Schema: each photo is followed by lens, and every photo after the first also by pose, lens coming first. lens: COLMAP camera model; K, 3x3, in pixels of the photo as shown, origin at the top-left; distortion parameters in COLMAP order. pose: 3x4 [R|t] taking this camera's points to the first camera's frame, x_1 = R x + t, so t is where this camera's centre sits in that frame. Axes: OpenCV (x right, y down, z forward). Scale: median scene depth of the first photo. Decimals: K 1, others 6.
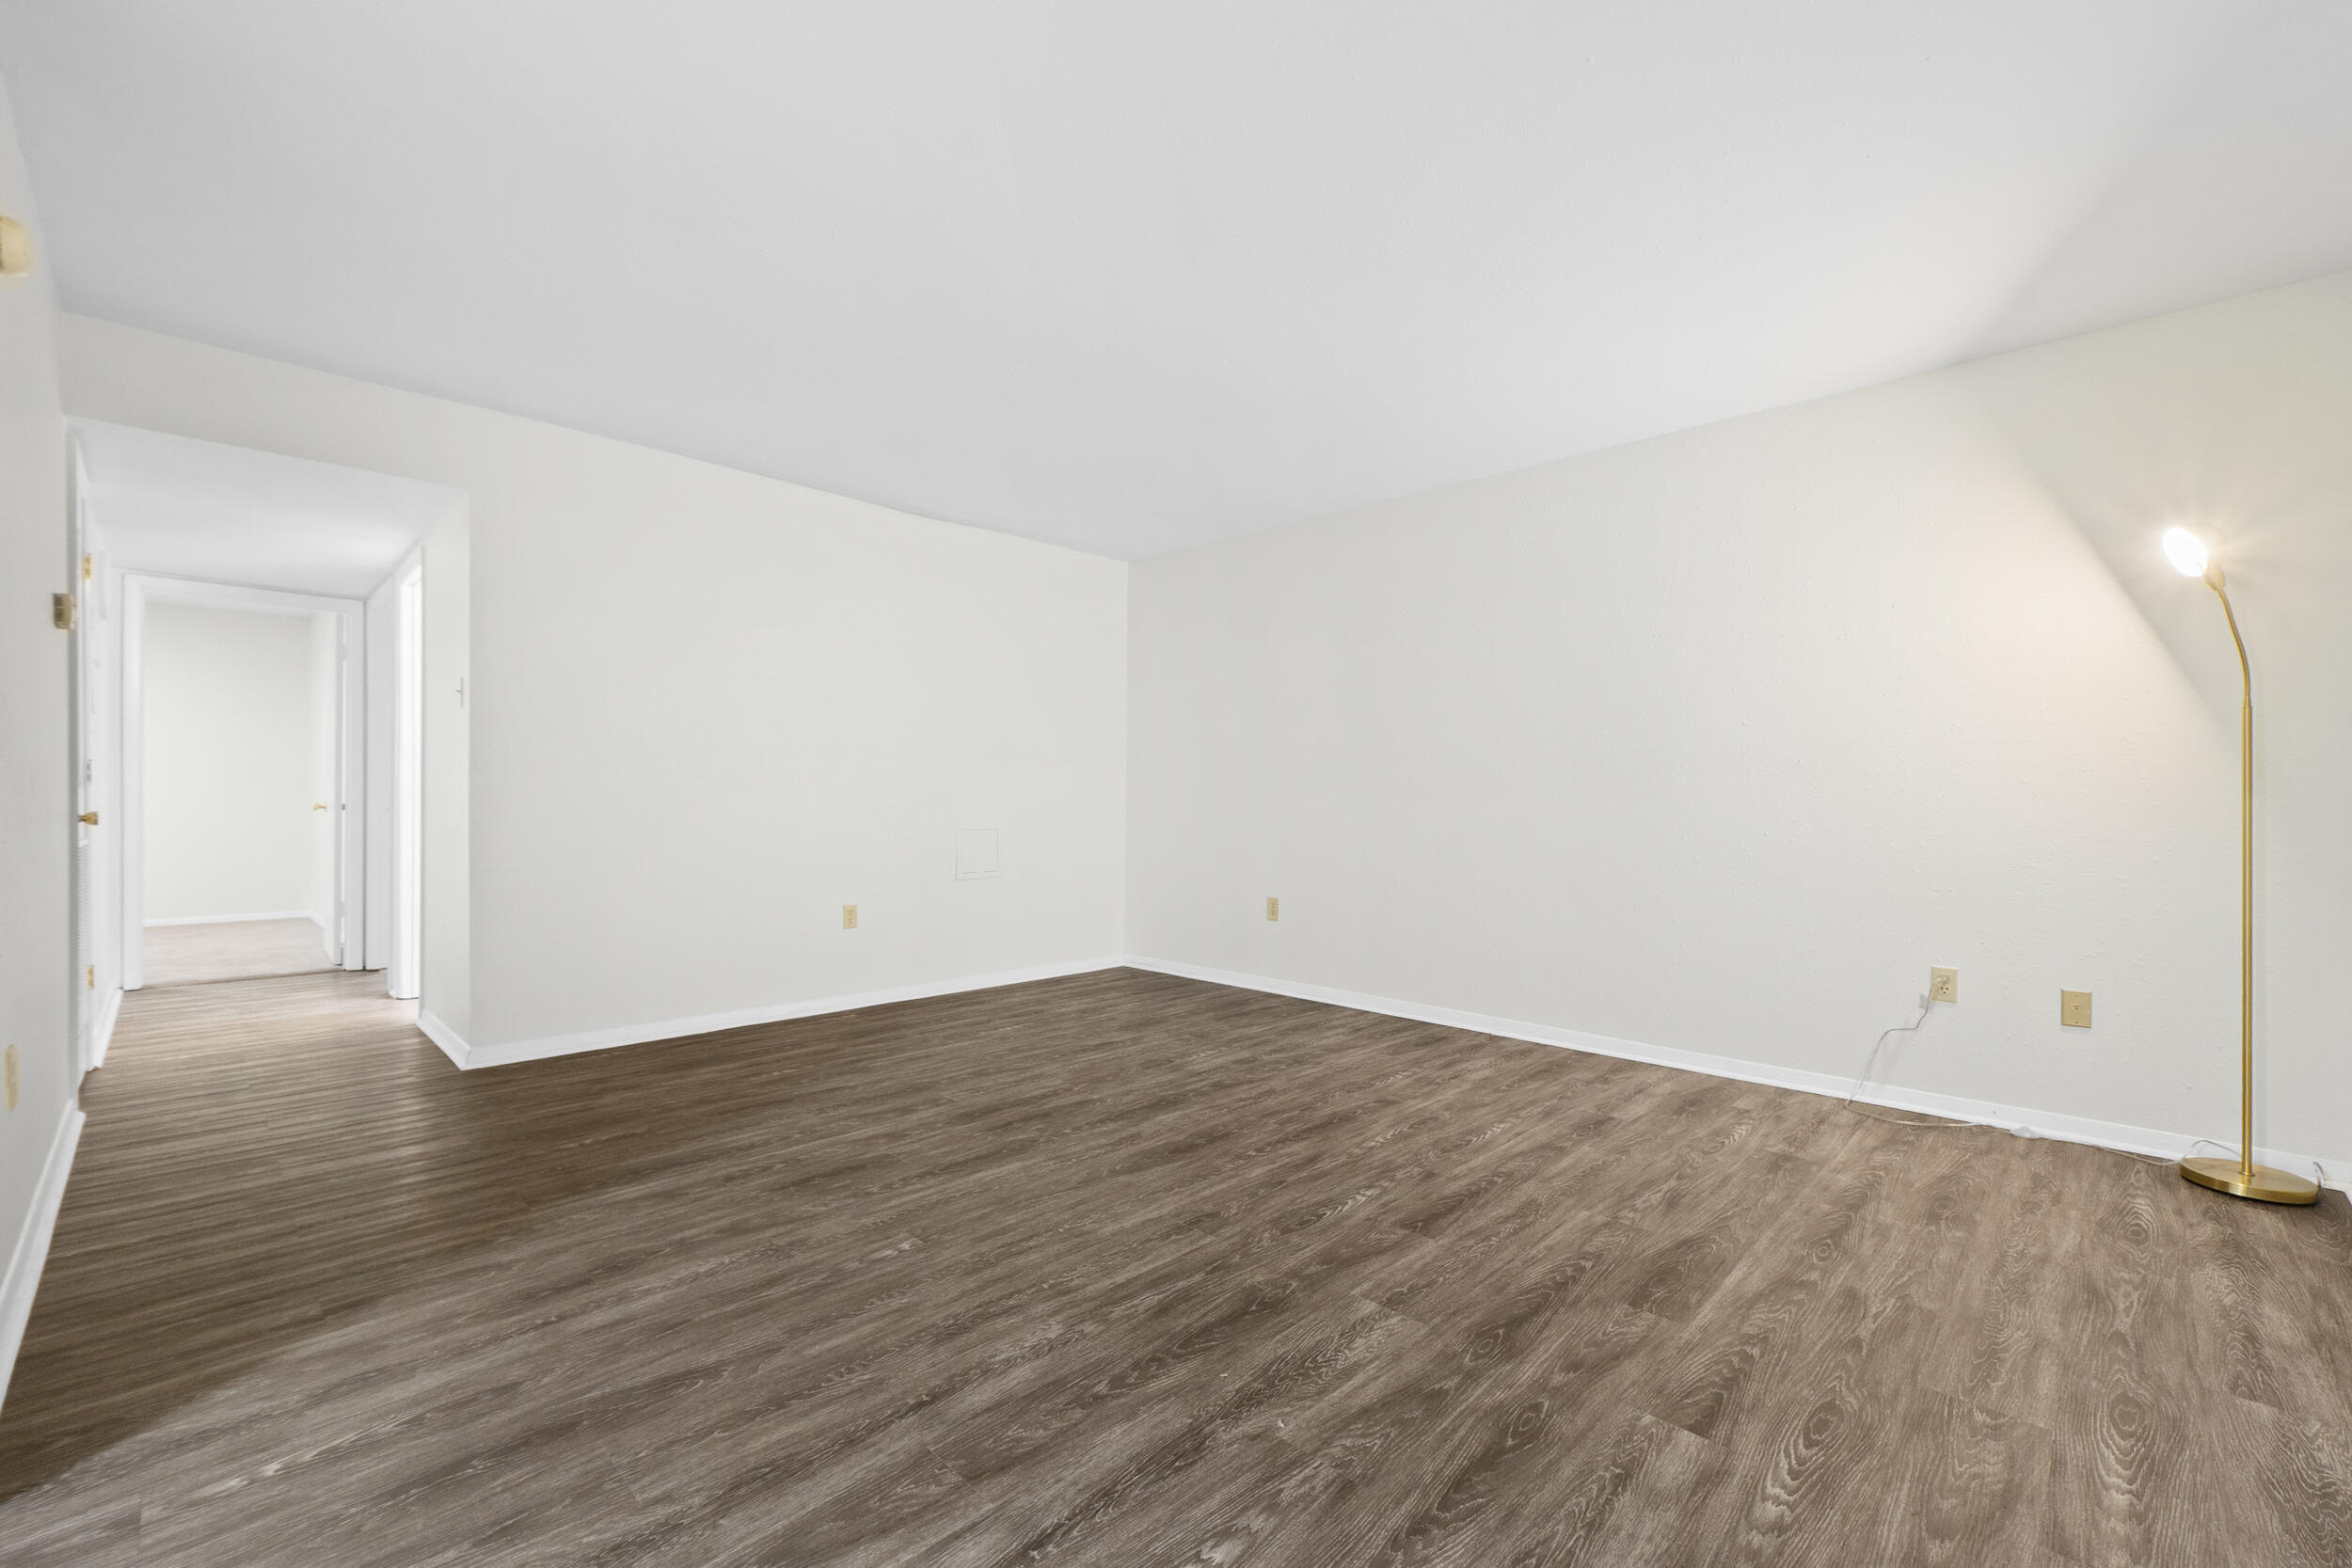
lens RADIAL K [[974.2, 0, 1179.6], [0, 974.2, 789.8], [0, 0, 1]] dist [0.008724, 0.000619]
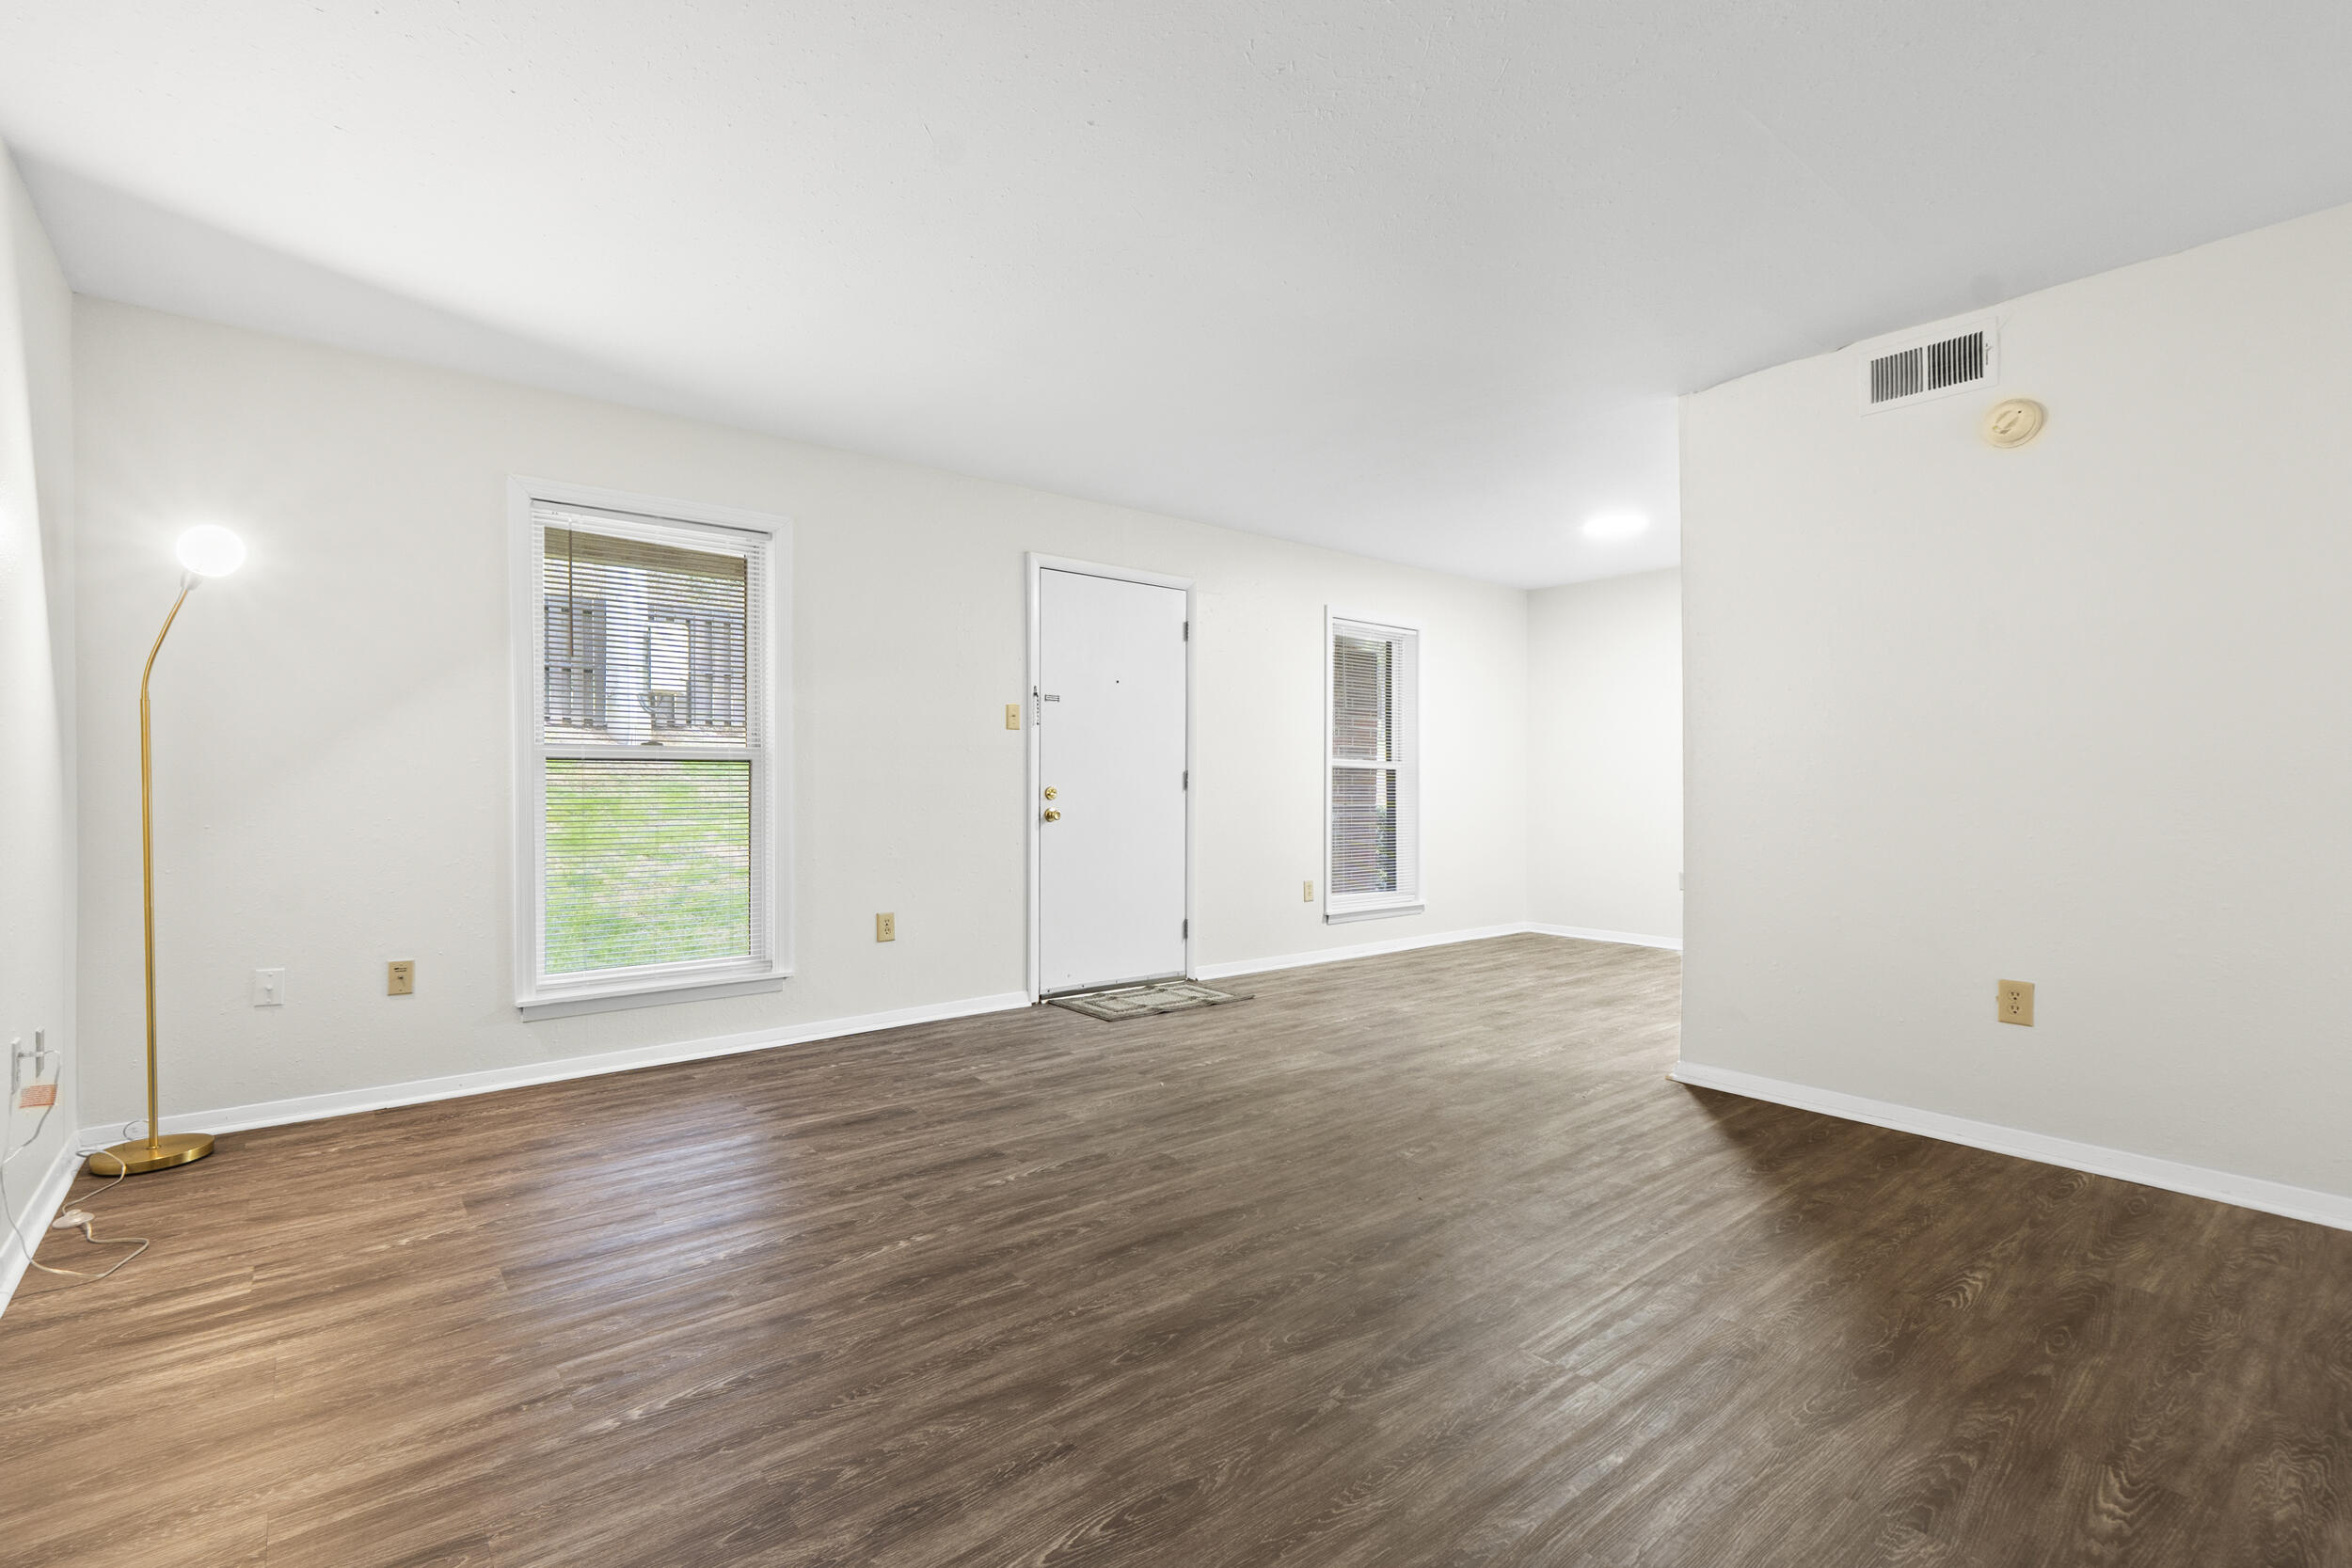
lens RADIAL K [[1072.4, 0, 1176.0], [0, 1072.4, 784.0], [0, 0, 1]] dist [-0.000064, 0.000019]
pose [[-0.994428, -0.011475, 0.104794, -0.094555], [-0.012457, 0.999884, -0.008720, 0.002951], [-0.104682, -0.009976, -0.994456, 1.886278]]
